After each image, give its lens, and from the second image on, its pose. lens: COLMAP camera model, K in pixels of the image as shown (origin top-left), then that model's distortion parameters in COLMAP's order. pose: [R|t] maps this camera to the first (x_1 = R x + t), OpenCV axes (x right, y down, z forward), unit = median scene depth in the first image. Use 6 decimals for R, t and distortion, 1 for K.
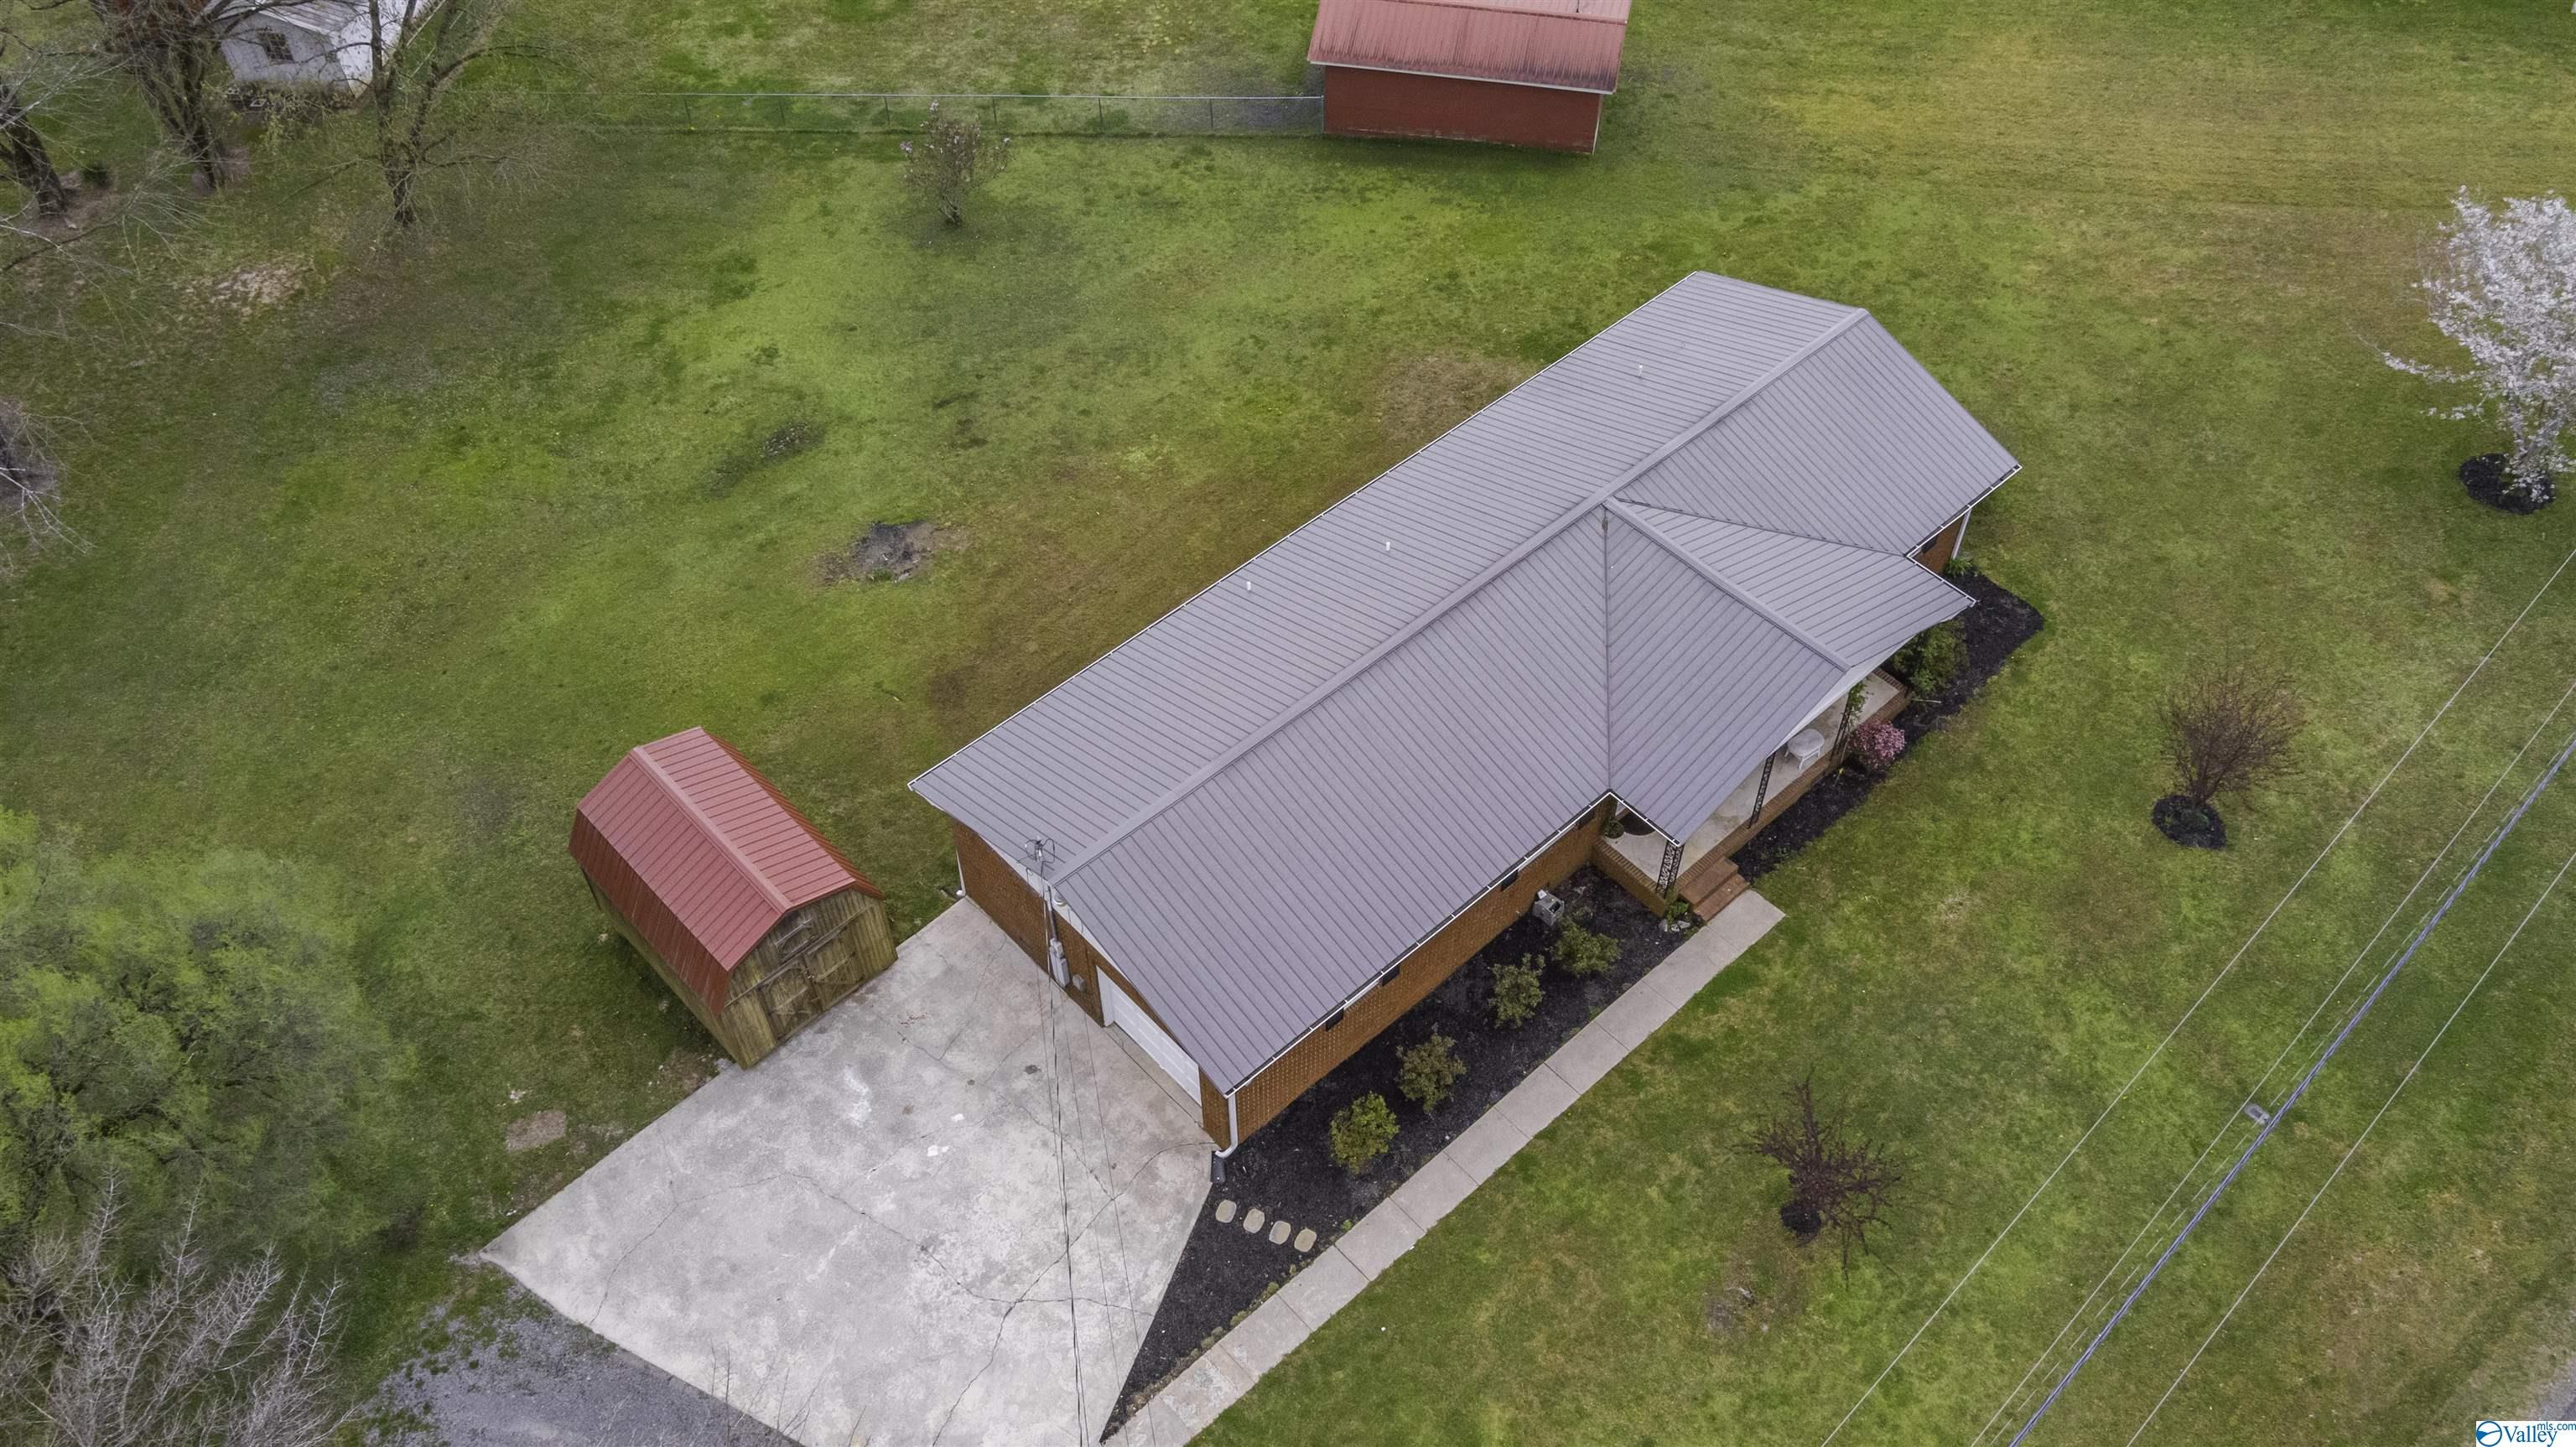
lens RADIAL K [[2086.7, 0, 1283.2], [0, 2086.7, 724.8], [0, 0, 1]] dist [-0.051486, 0.040274]
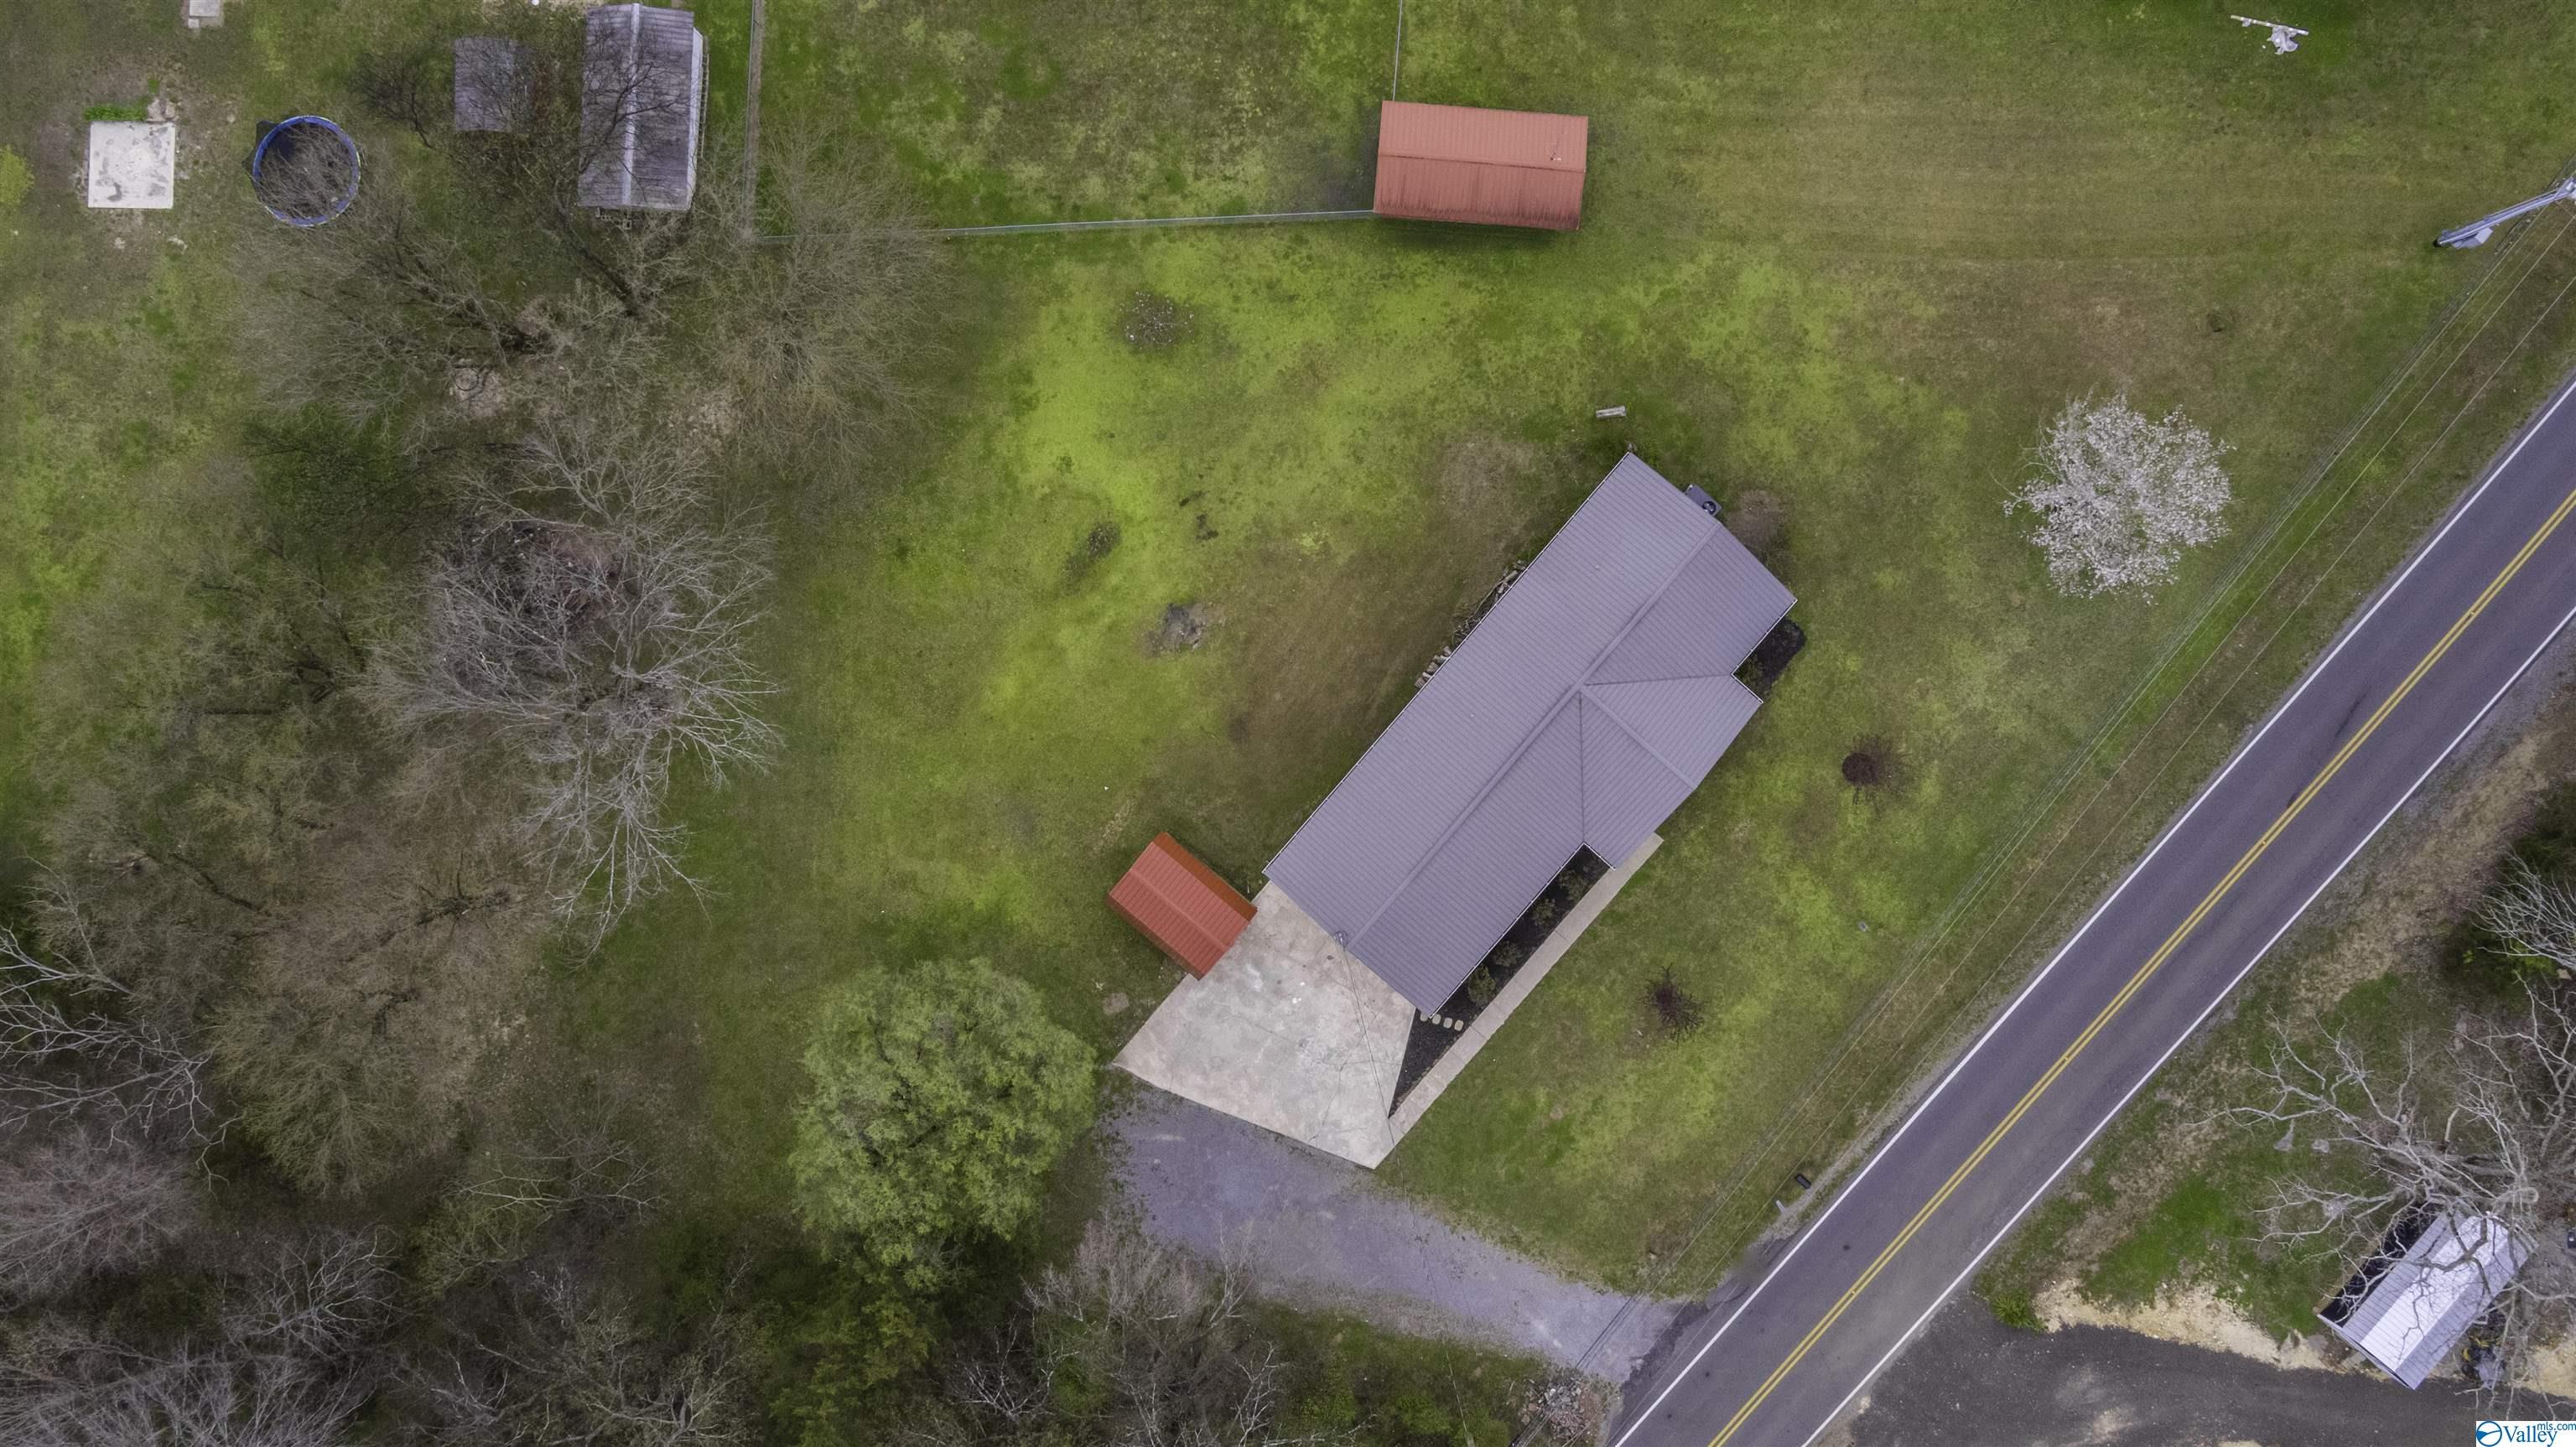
lens RADIAL K [[2086.7, 0, 1289.8], [0, 2086.7, 725.0], [0, 0, 1]] dist [-0.051486, 0.040274]
pose [[0.993186, -0.116524, -0.002123, -0.124001], [0.089664, 0.752360, 0.652621, -1.441884], [-0.074448, -0.648365, 0.757681, -0.525332]]
